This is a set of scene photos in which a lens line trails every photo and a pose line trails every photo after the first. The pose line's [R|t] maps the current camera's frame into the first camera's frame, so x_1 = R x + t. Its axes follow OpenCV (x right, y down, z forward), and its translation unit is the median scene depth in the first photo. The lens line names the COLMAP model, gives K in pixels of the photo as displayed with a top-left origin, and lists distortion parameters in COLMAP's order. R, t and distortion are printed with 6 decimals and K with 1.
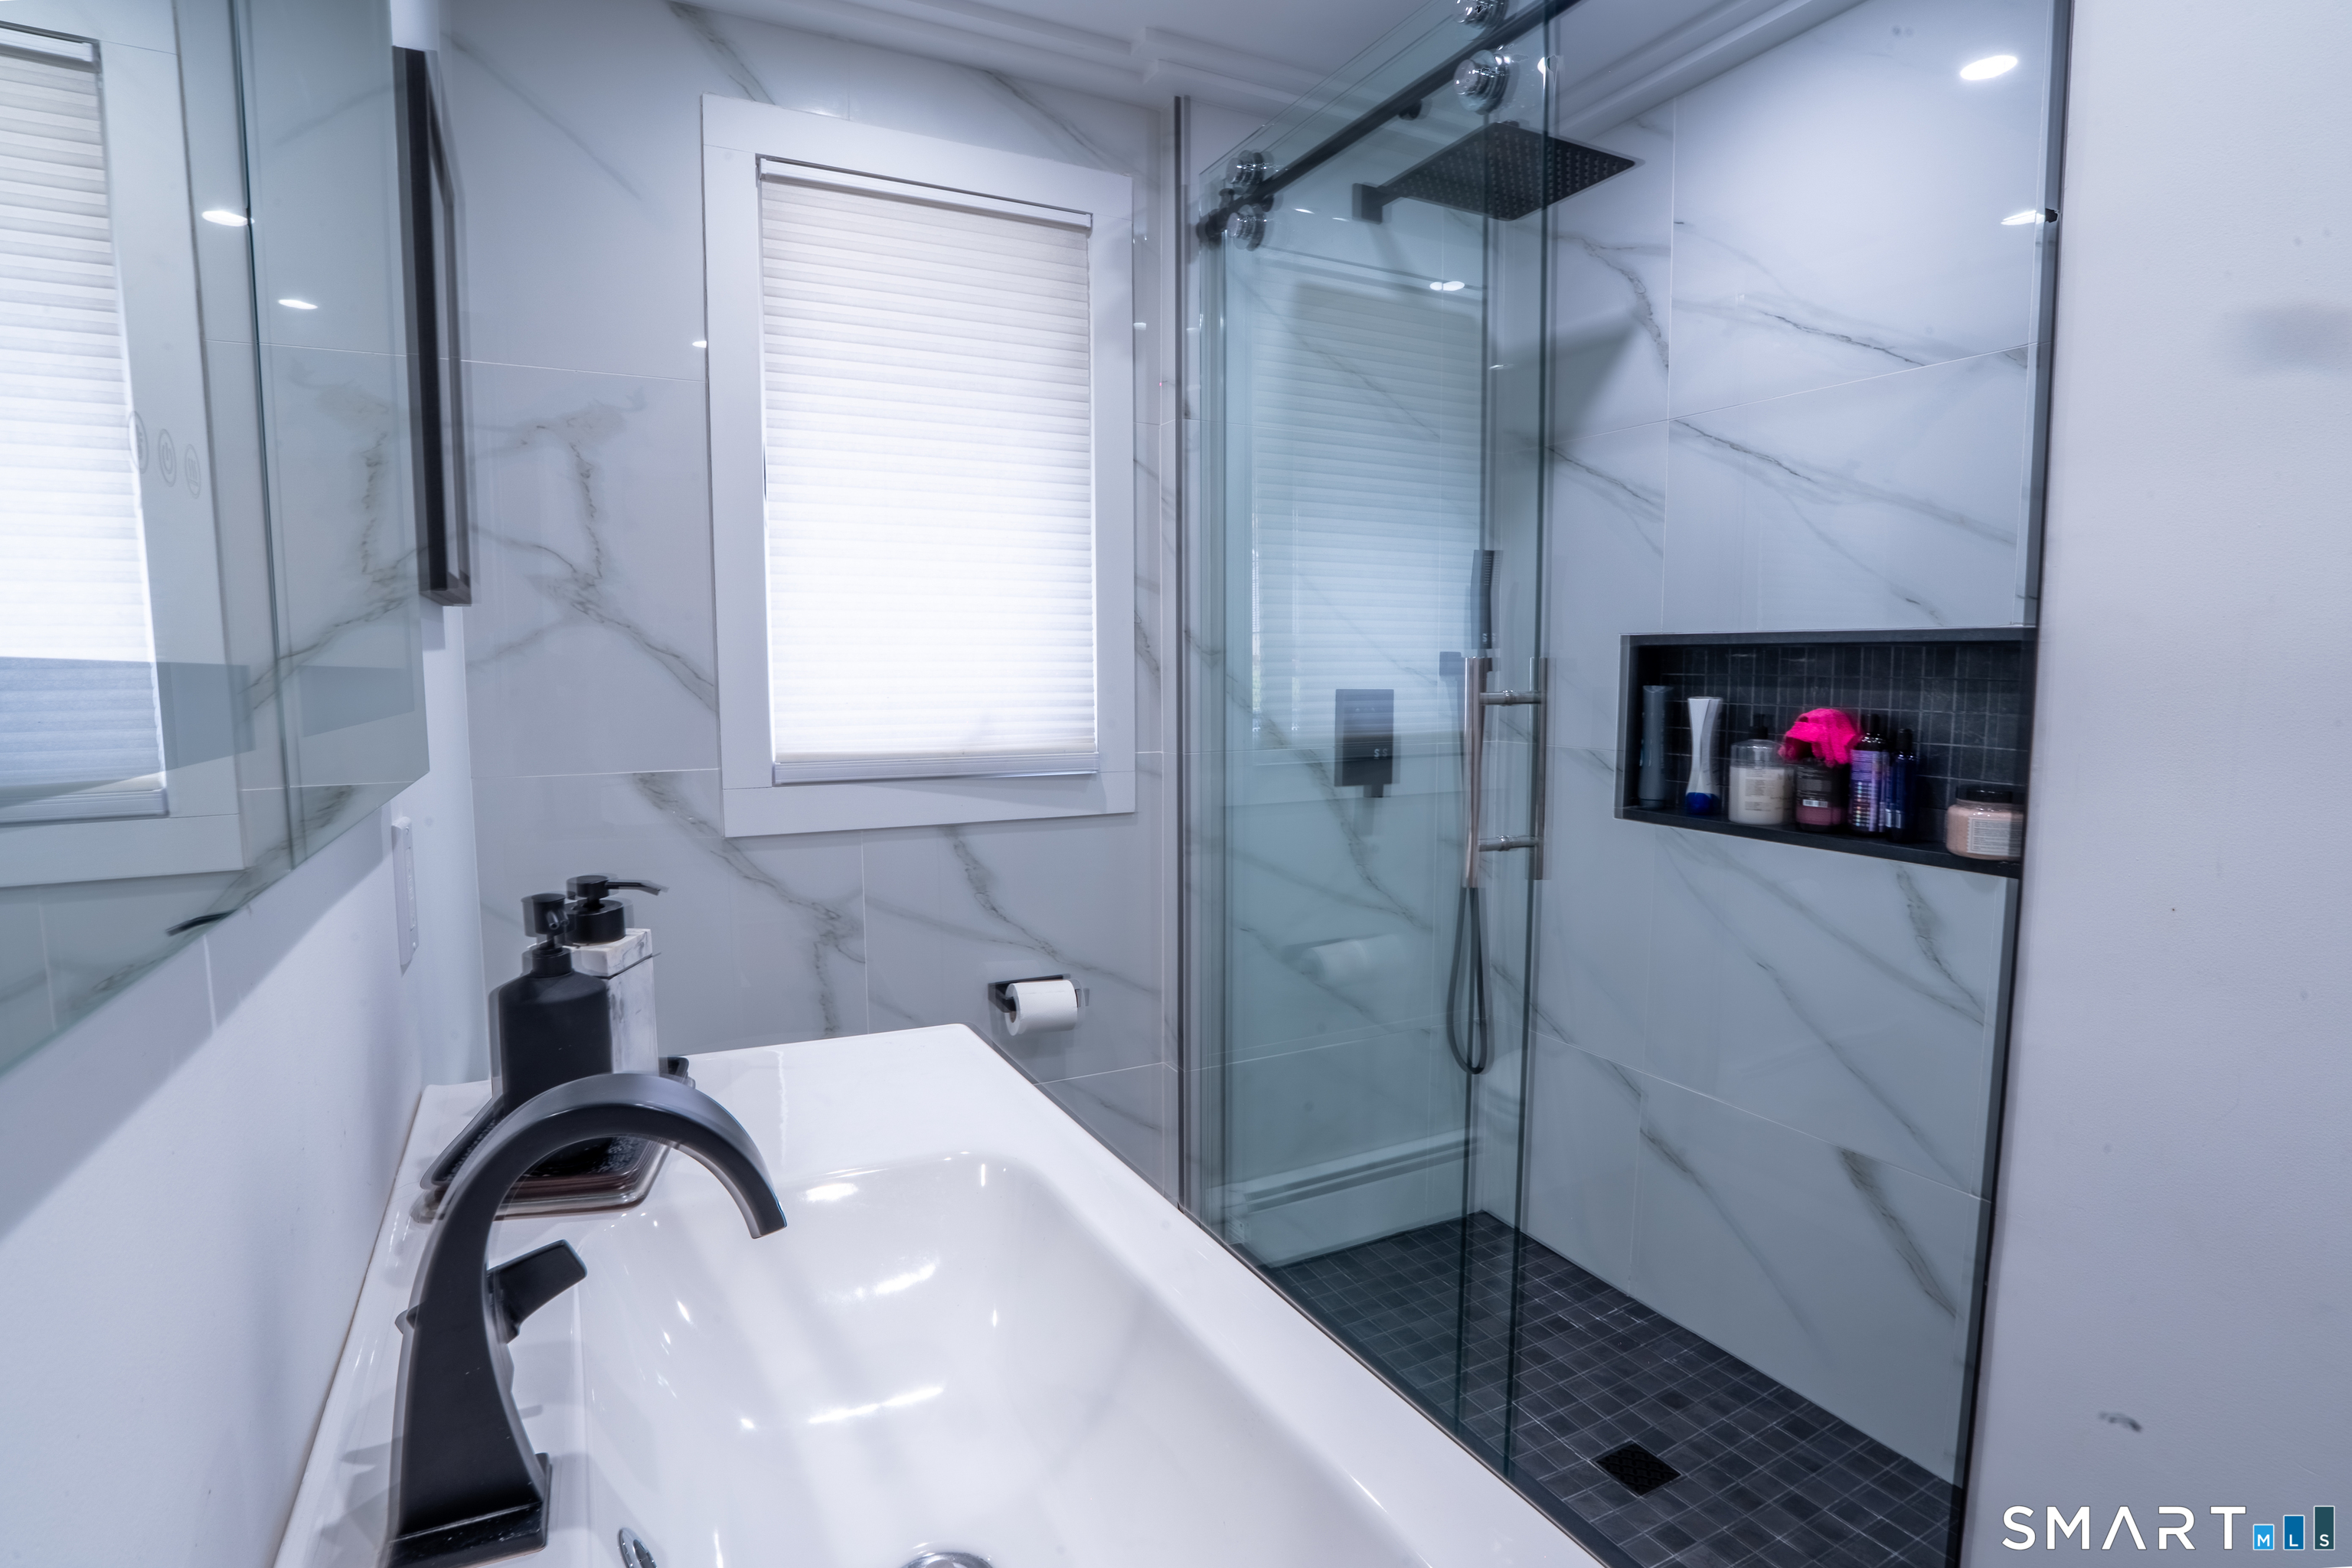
lens RADIAL K [[1198.5, 0, 1190.5], [0, 1198.5, 792.8], [0, 0, 1]] dist [-0.064717, 0.025159]
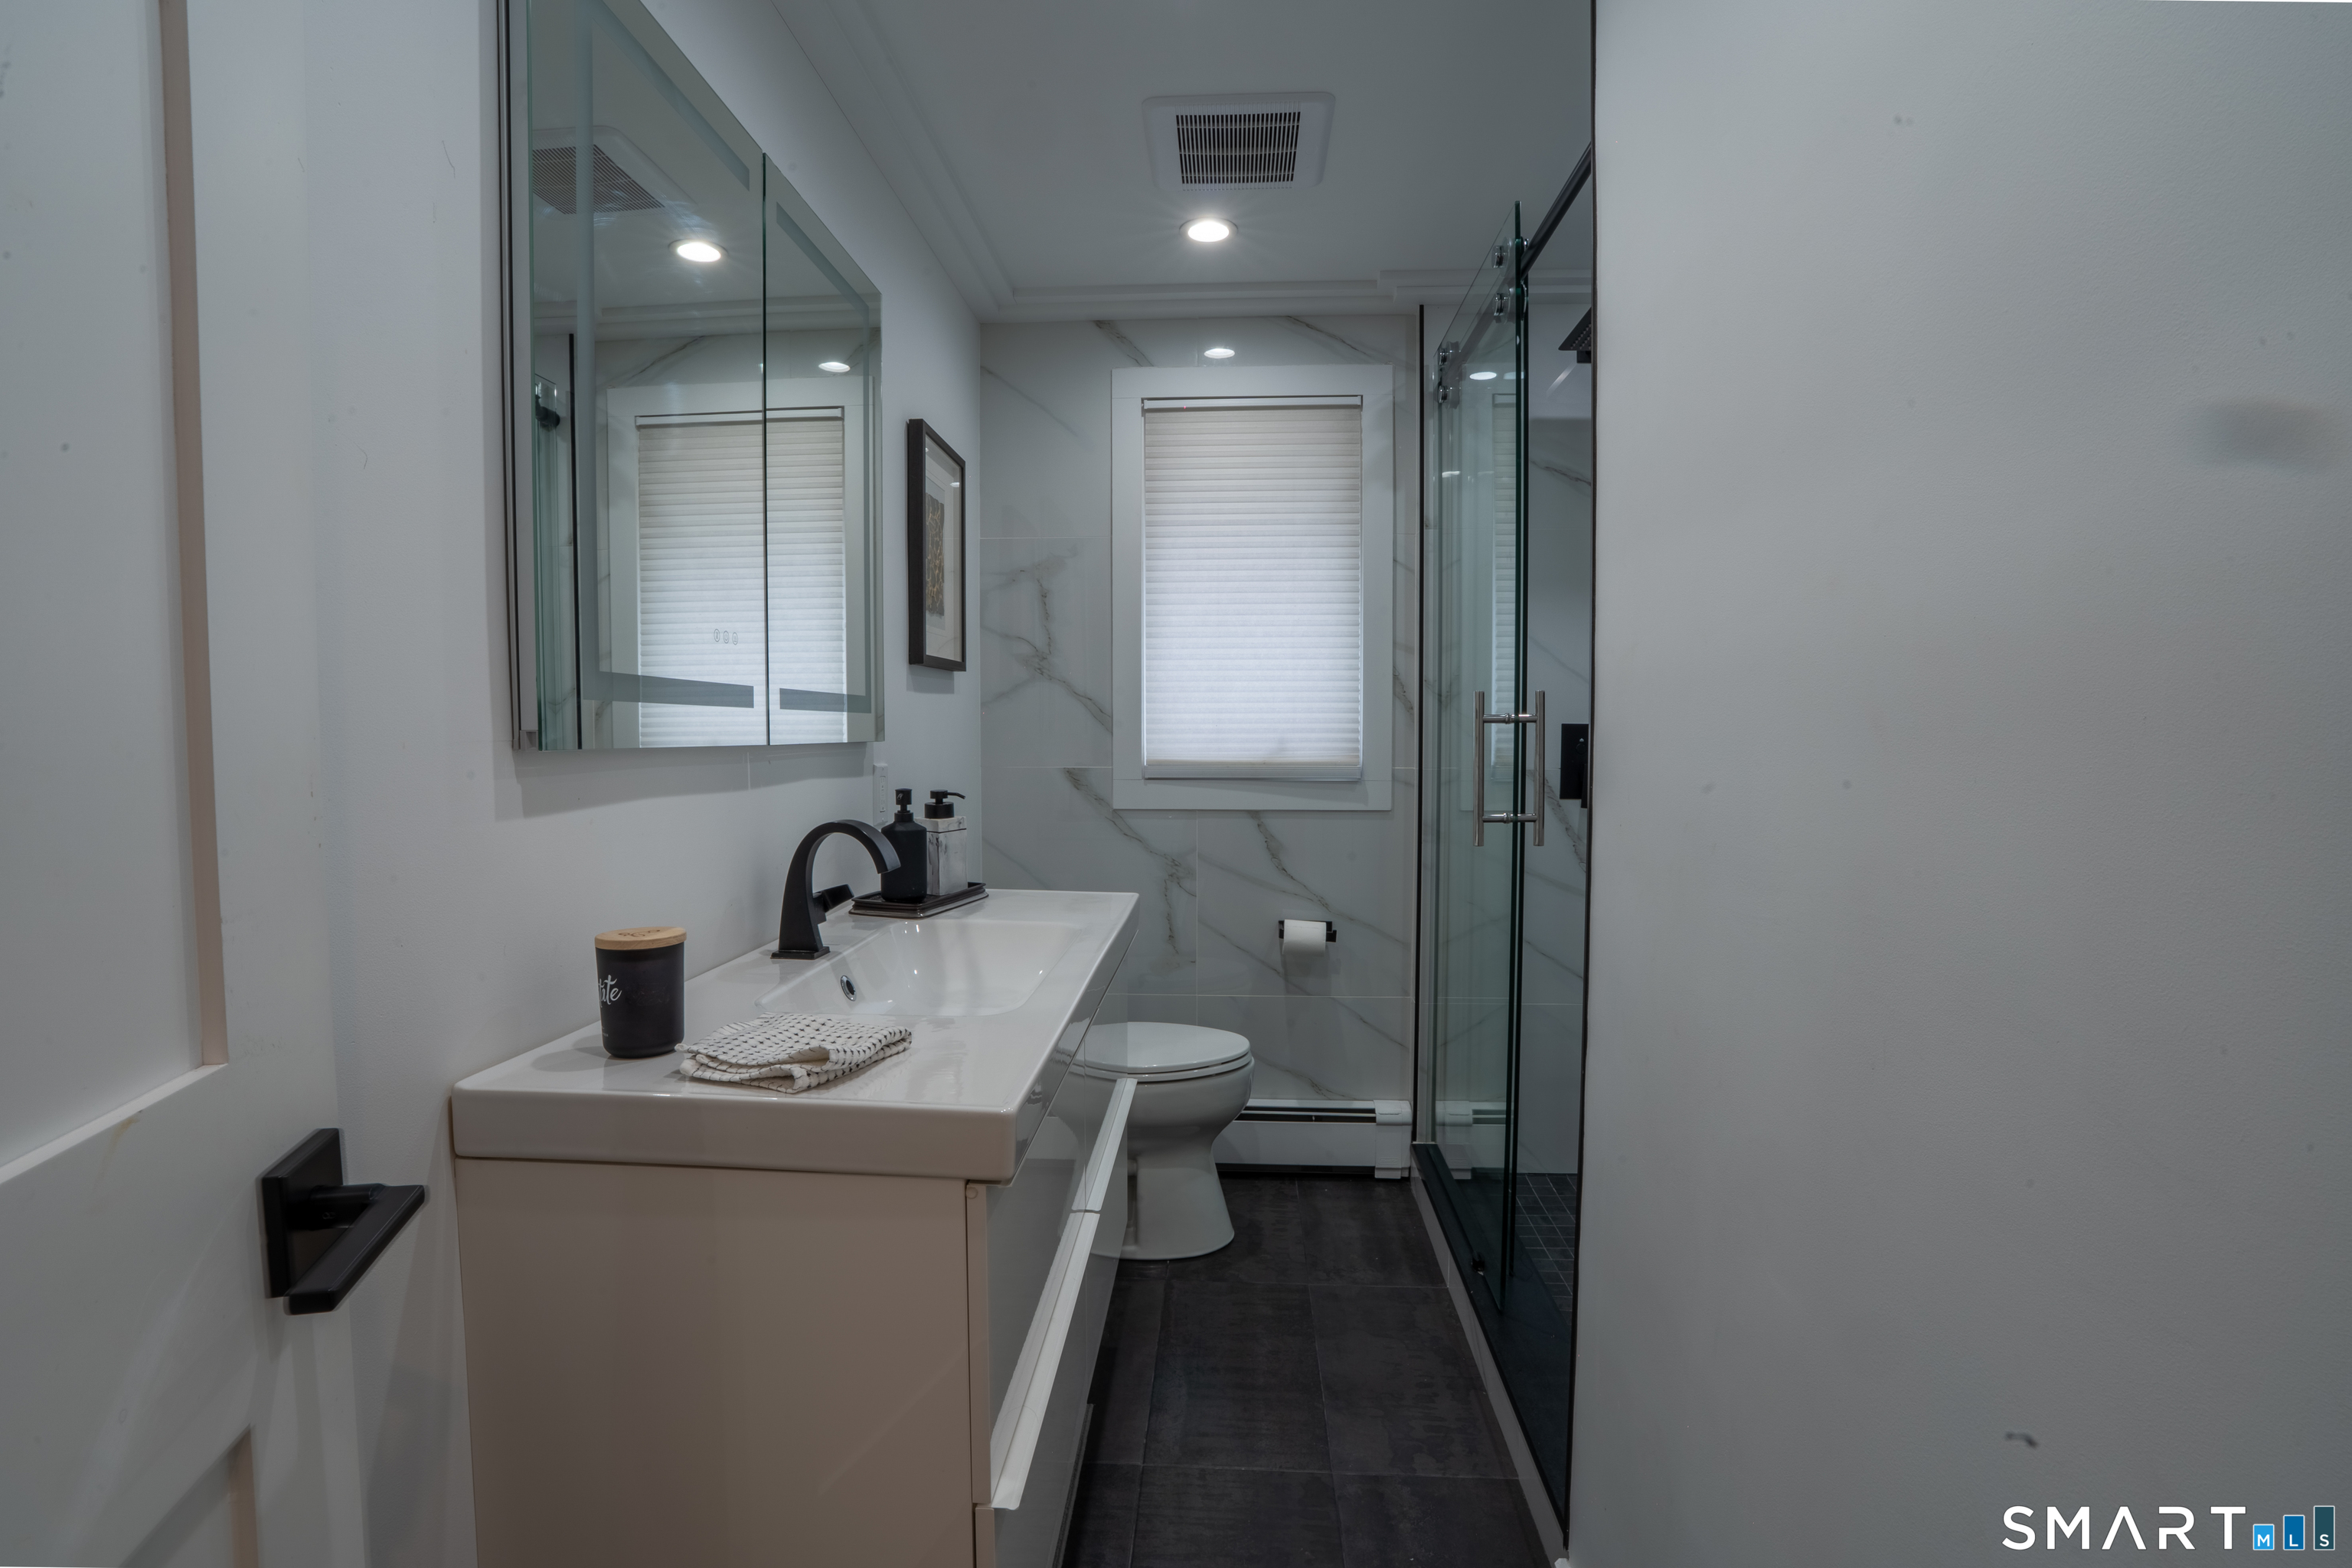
lens RADIAL K [[1150.7, 0, 1184.0], [0, 1150.7, 788.1], [0, 0, 1]] dist [-0.072253, 0.029892]
pose [[0.856332, 0.027327, -0.515701, 0.482512], [-0.054962, 0.997750, -0.038394, 0.060750], [0.513492, 0.061222, 0.855908, -0.295398]]
